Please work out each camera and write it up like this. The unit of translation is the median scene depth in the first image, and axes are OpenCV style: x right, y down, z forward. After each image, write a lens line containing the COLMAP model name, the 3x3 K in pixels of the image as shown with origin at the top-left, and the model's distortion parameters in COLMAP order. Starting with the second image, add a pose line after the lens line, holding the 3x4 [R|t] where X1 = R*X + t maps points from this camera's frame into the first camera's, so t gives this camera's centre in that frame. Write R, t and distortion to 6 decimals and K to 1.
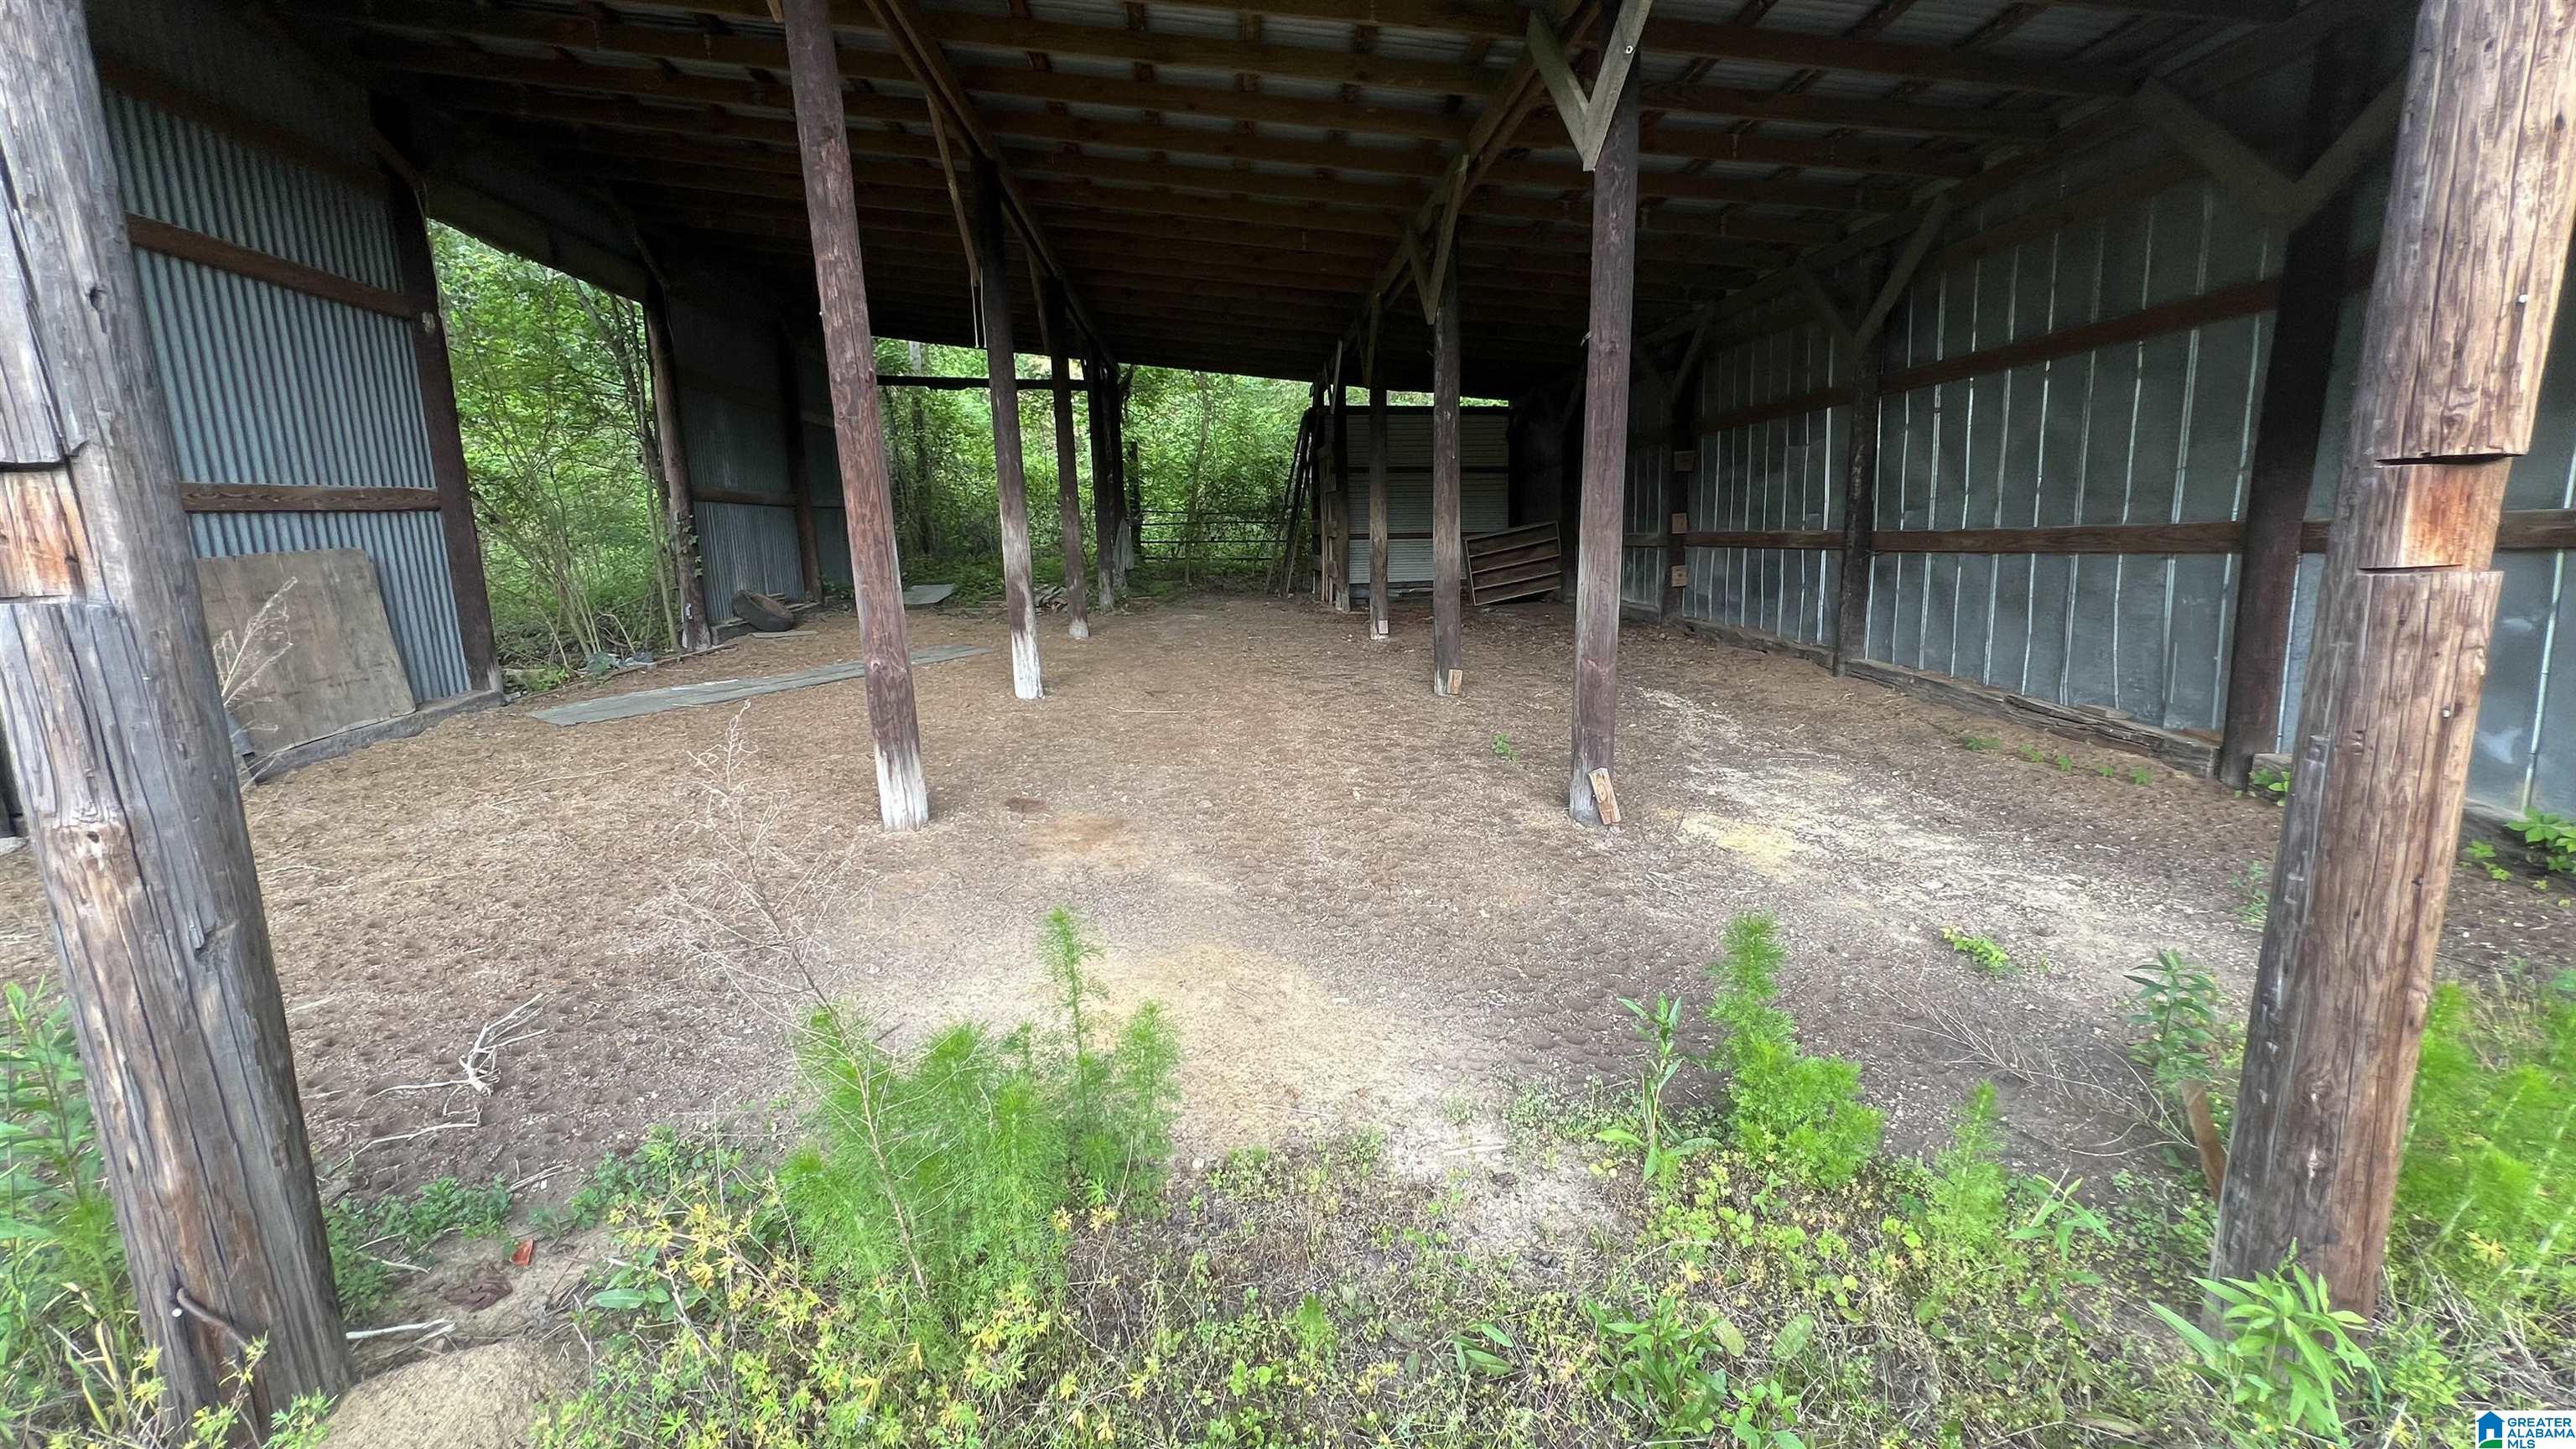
lens RADIAL K [[1033.2, 0, 1286.9], [0, 1033.2, 723.9], [0, 0, 1]] dist [-0.002566, 0.000830]
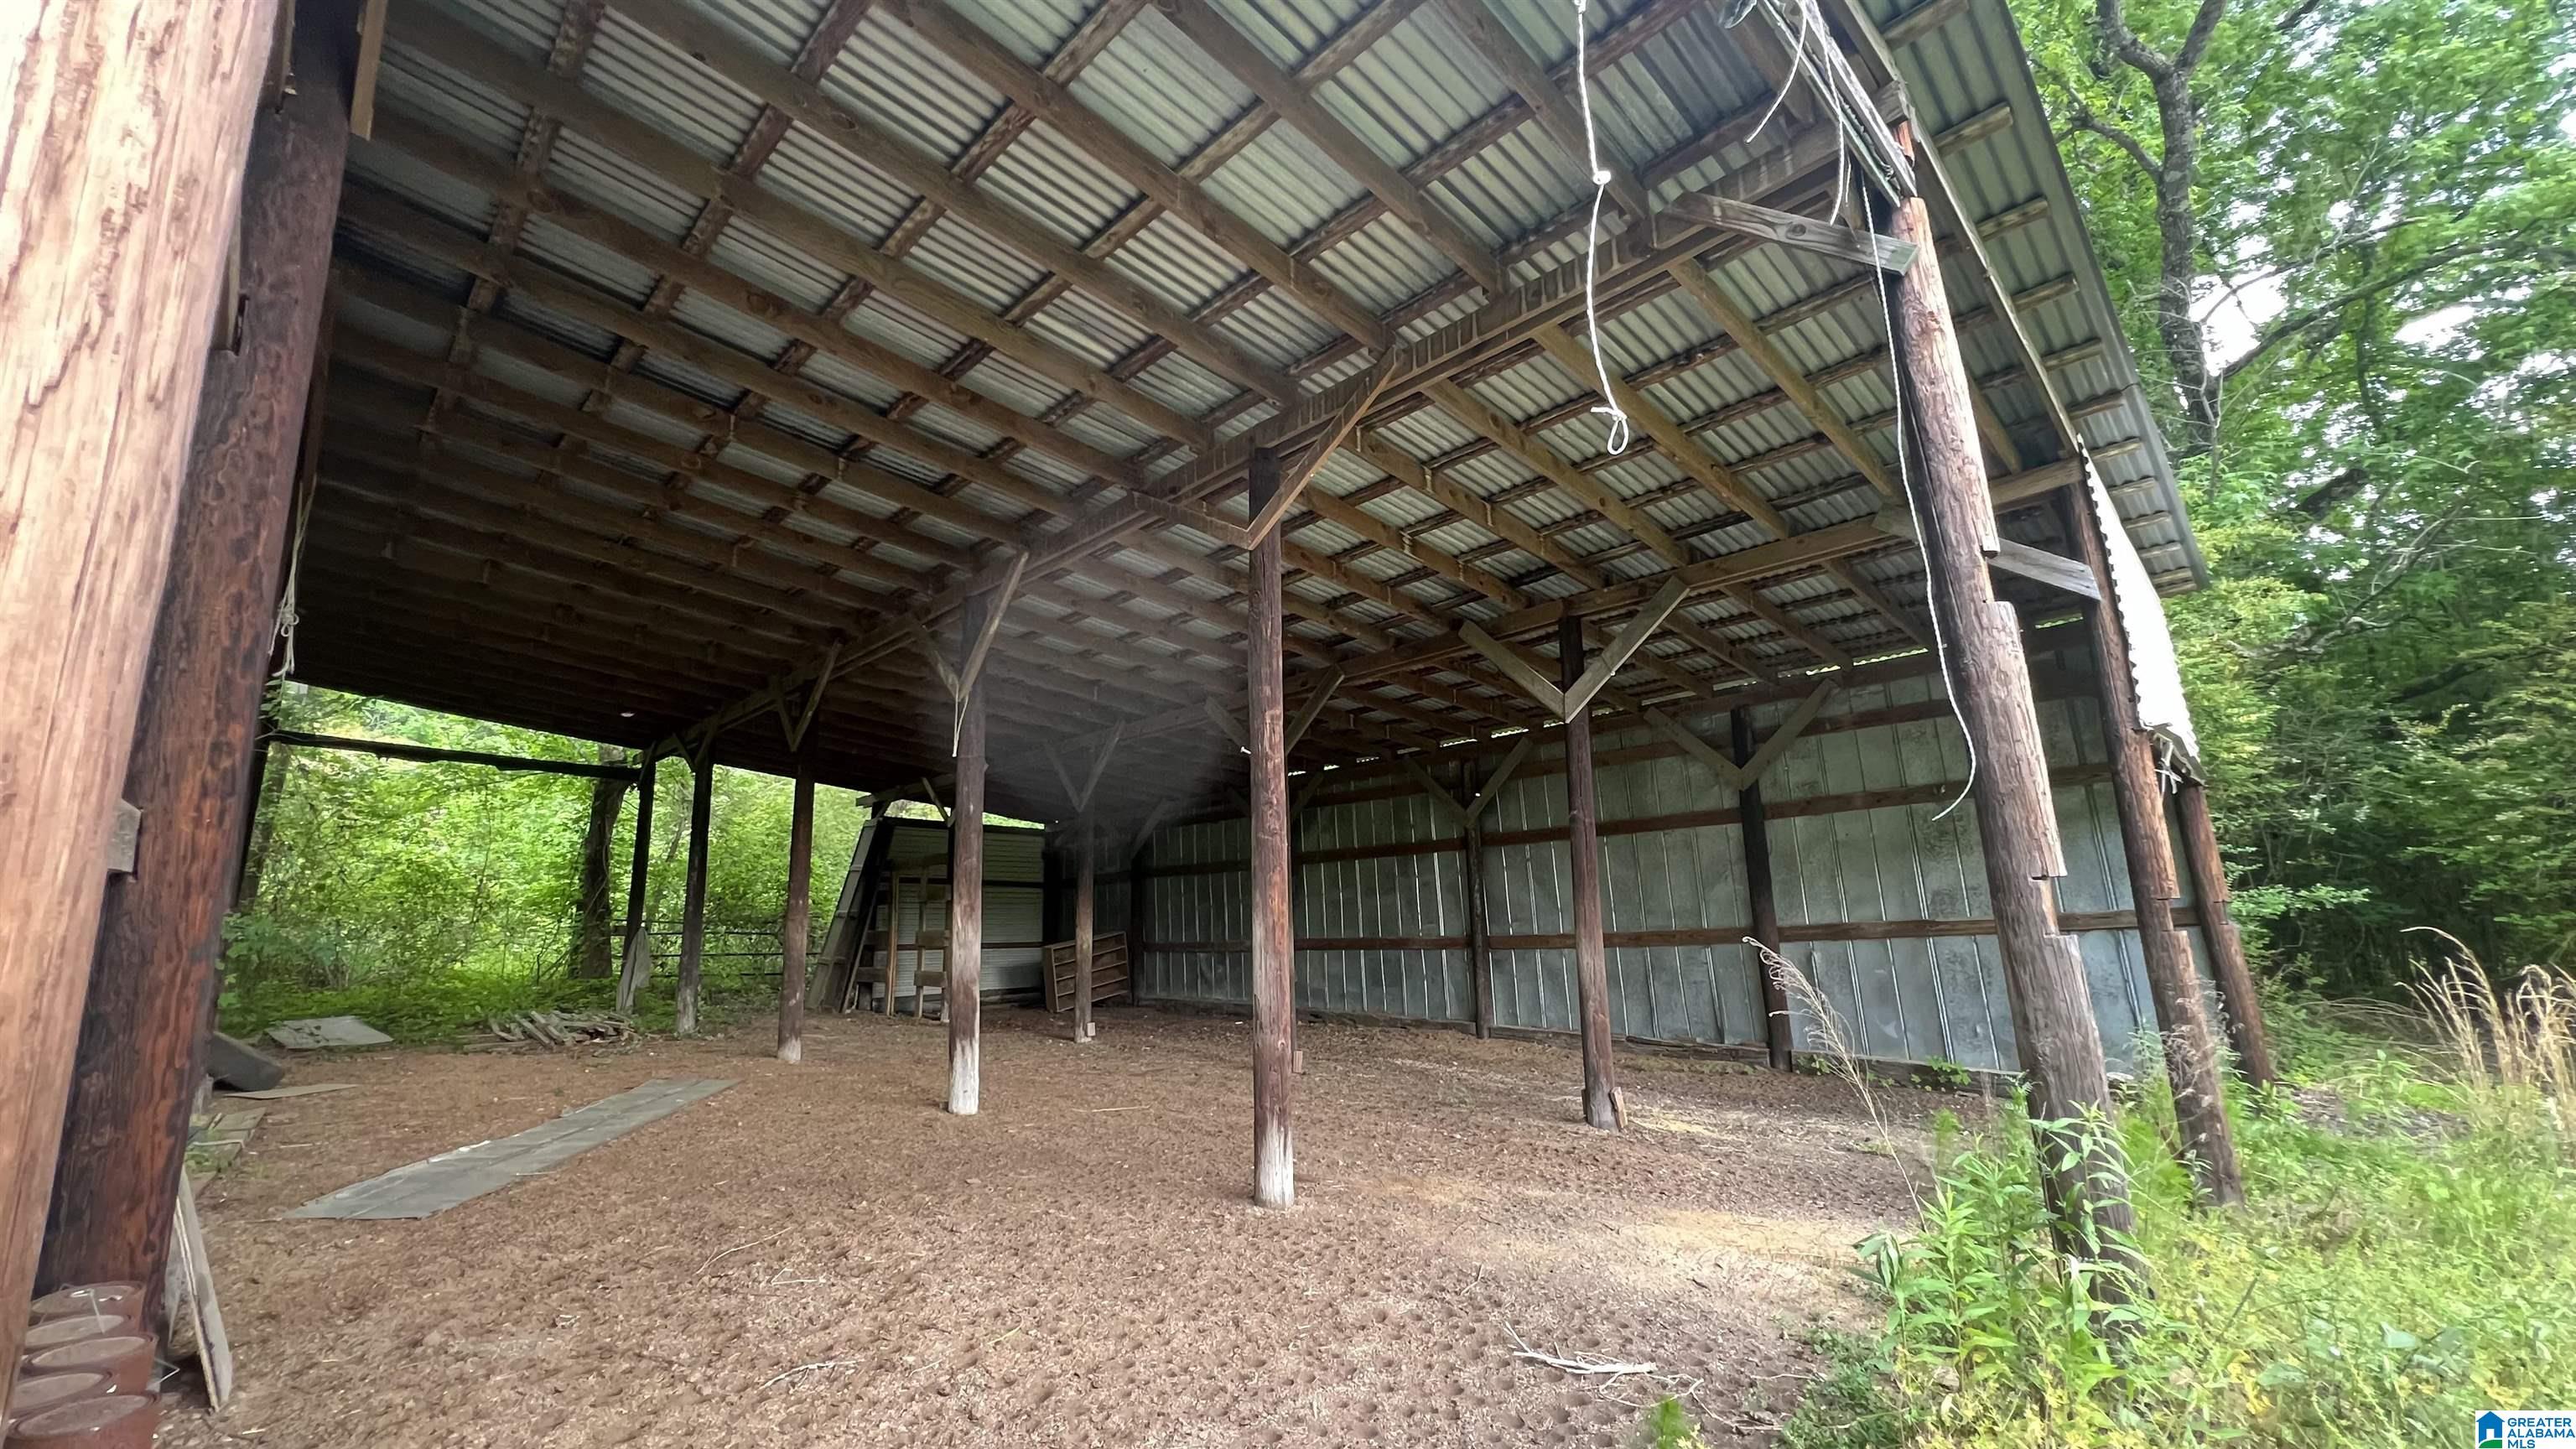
lens RADIAL K [[1041.4, 0, 1297.3], [0, 1041.4, 724.2], [0, 0, 1]] dist [-0.002848, 0.002076]
pose [[0.750420, 0.133672, 0.647303, -1.200316], [0.127010, 0.931922, -0.339691, 0.006634], [-0.648643, 0.337125, 0.682355, 0.104073]]
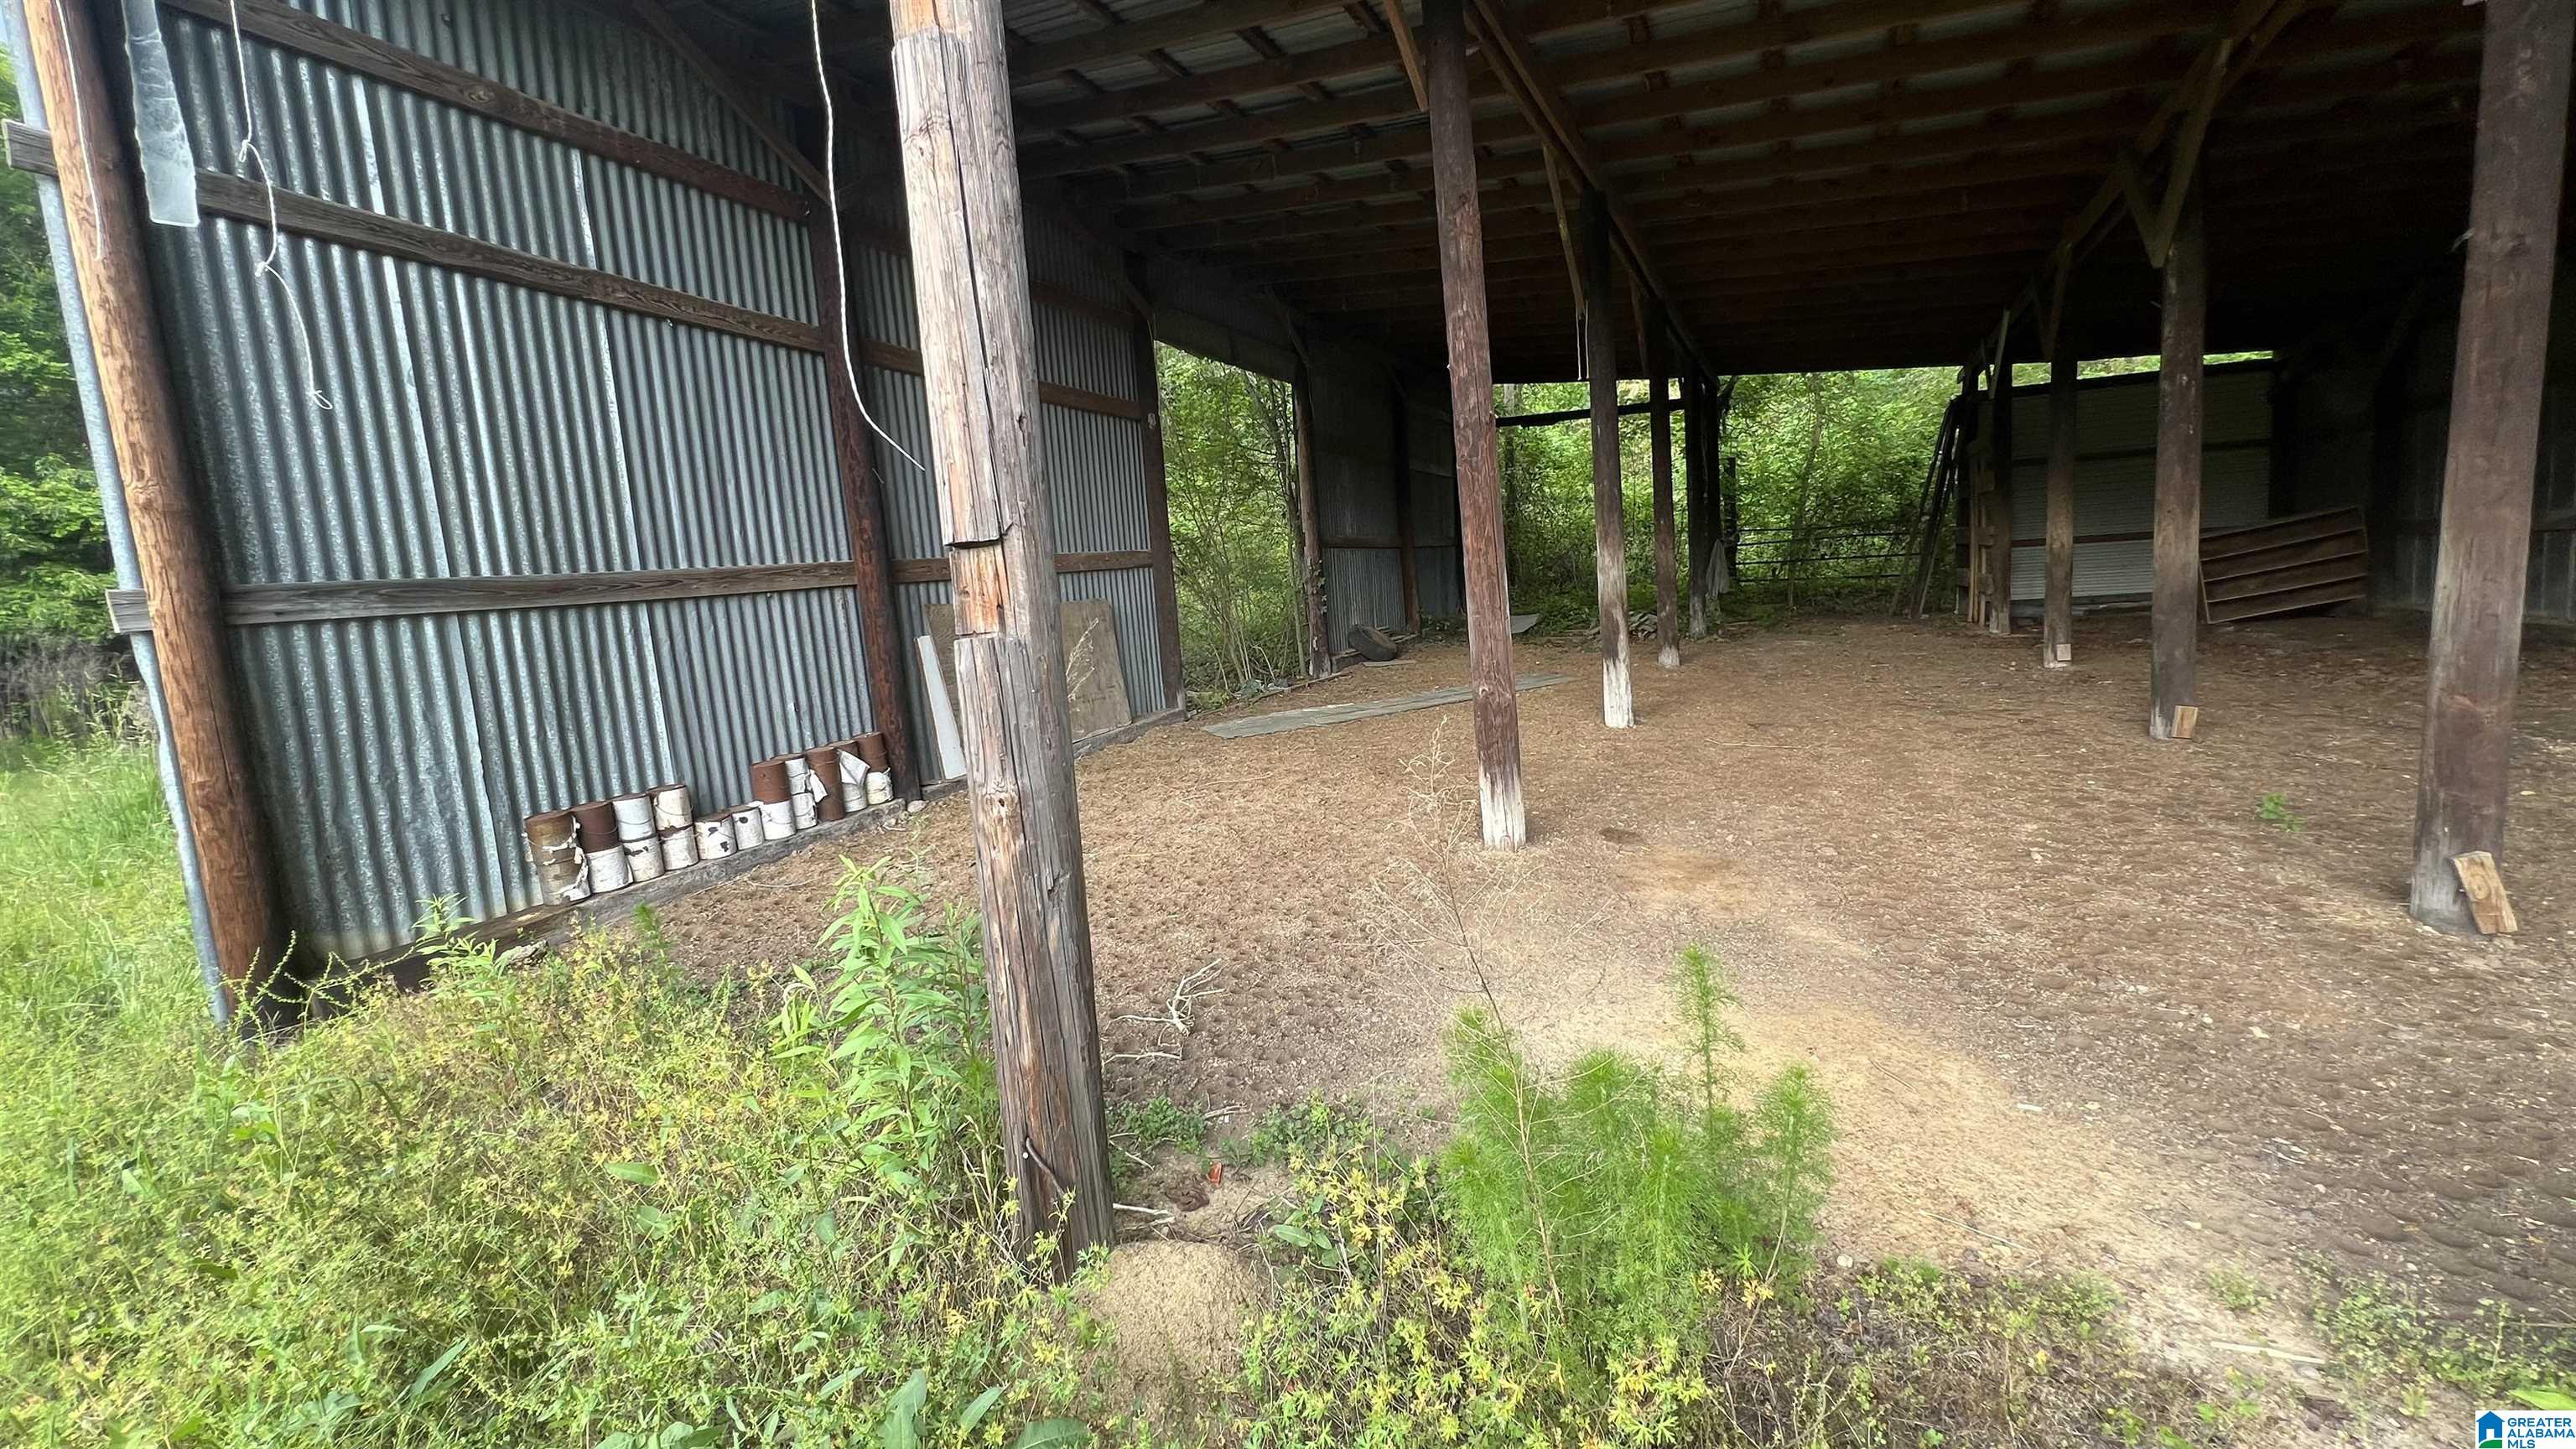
lens RADIAL K [[1033.2, 0, 1286.0], [0, 1033.2, 724.4], [0, 0, 1]] dist [-0.002566, 0.000830]
pose [[0.857456, 0.027427, -0.513825, -0.030631], [-0.041788, 0.998992, -0.016410, 0.003024], [0.512857, 0.035543, 0.857738, -0.004946]]
